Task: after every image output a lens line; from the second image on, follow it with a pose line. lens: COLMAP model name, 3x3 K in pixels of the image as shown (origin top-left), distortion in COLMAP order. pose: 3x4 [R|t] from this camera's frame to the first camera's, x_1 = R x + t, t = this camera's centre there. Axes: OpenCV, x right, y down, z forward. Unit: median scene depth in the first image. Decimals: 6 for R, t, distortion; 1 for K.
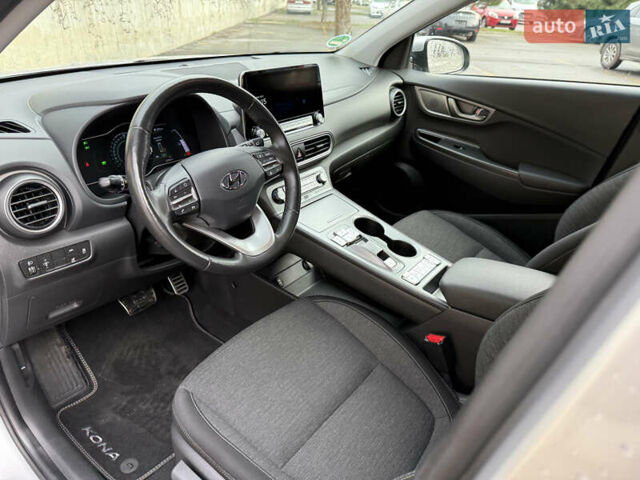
lens RADIAL K [[437.9, 0, 318.4], [0, 437.9, 243.3], [0, 0, 1]] dist [0.061888, -0.089076]
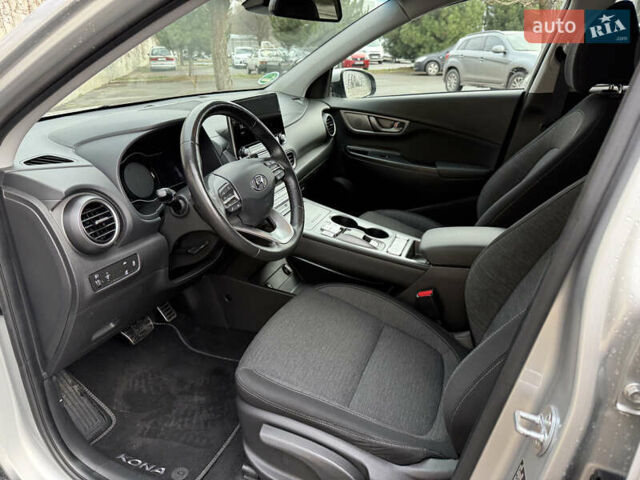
lens RADIAL K [[435.1, 0, 321.1], [0, 435.1, 245.0], [0, 0, 1]] dist [0.067577, -0.092610]
pose [[0.958141, -0.162583, 0.235653, -0.243441], [0.182308, 0.981134, -0.064337, 0.093210], [-0.220747, 0.104606, 0.969705, -0.121748]]
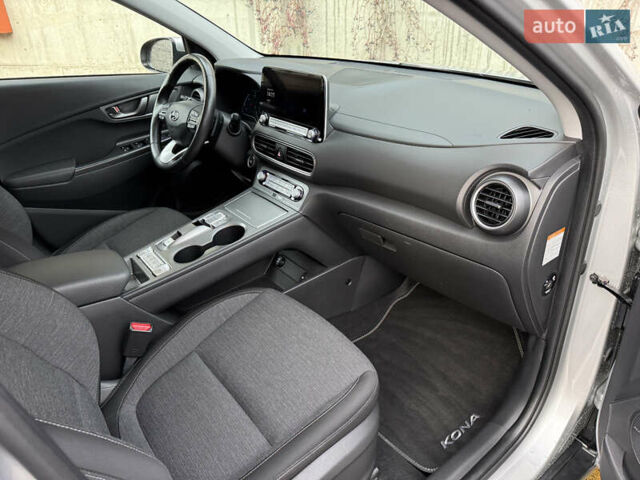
lens RADIAL K [[437.9, 0, 318.4], [0, 437.9, 243.3], [0, 0, 1]] dist [0.061888, -0.089076]
pose [[-0.226707, 0.434950, -0.871448, 0.983088], [-0.471066, 0.734165, 0.488978, -0.630141], [0.852468, 0.521364, 0.038450, 1.210139]]
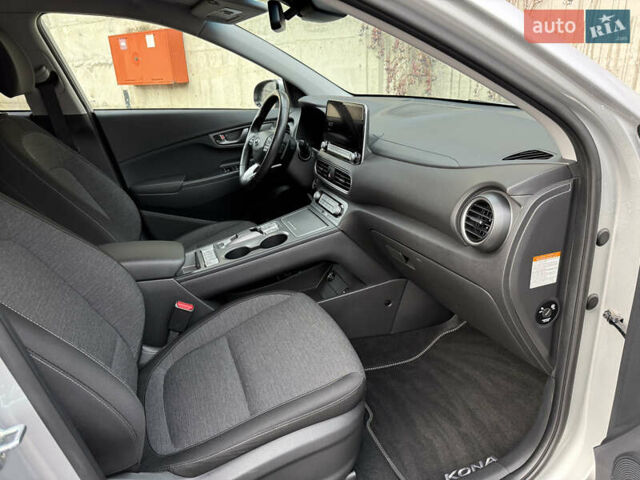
lens RADIAL K [[435.6, 0, 321.1], [0, 435.6, 242.2], [0, 0, 1]] dist [0.066385, -0.093074]
pose [[-0.509505, 0.308642, -0.803209, 0.992759], [-0.406759, 0.736183, 0.540909, -0.718690], [0.758256, 0.602308, -0.249546, 1.448816]]
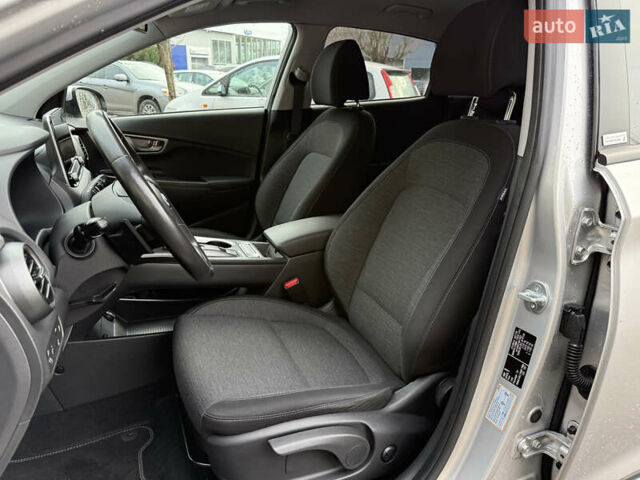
lens RADIAL K [[435.6, 0, 321.1], [0, 435.6, 242.2], [0, 0, 1]] dist [0.066385, -0.093074]
pose [[0.481030, -0.323763, 0.814732, -0.653211], [0.418505, 0.901392, 0.111108, -0.009378], [-0.770366, 0.287523, 0.569093, 0.099104]]
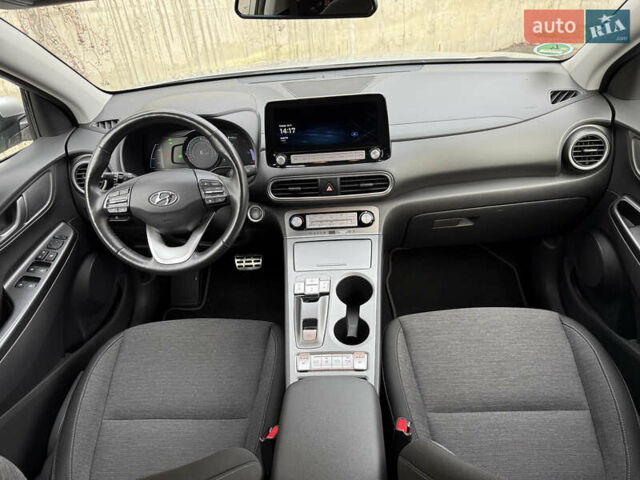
lens RADIAL K [[439.7, 0, 313.4], [0, 439.7, 238.7], [0, 0, 1]] dist [0.065175, -0.090833]
pose [[0.579326, 0.362720, -0.729943, 0.706303], [-0.305993, 0.926811, 0.217692, -0.313583], [0.755480, 0.097243, 0.647915, 0.388315]]
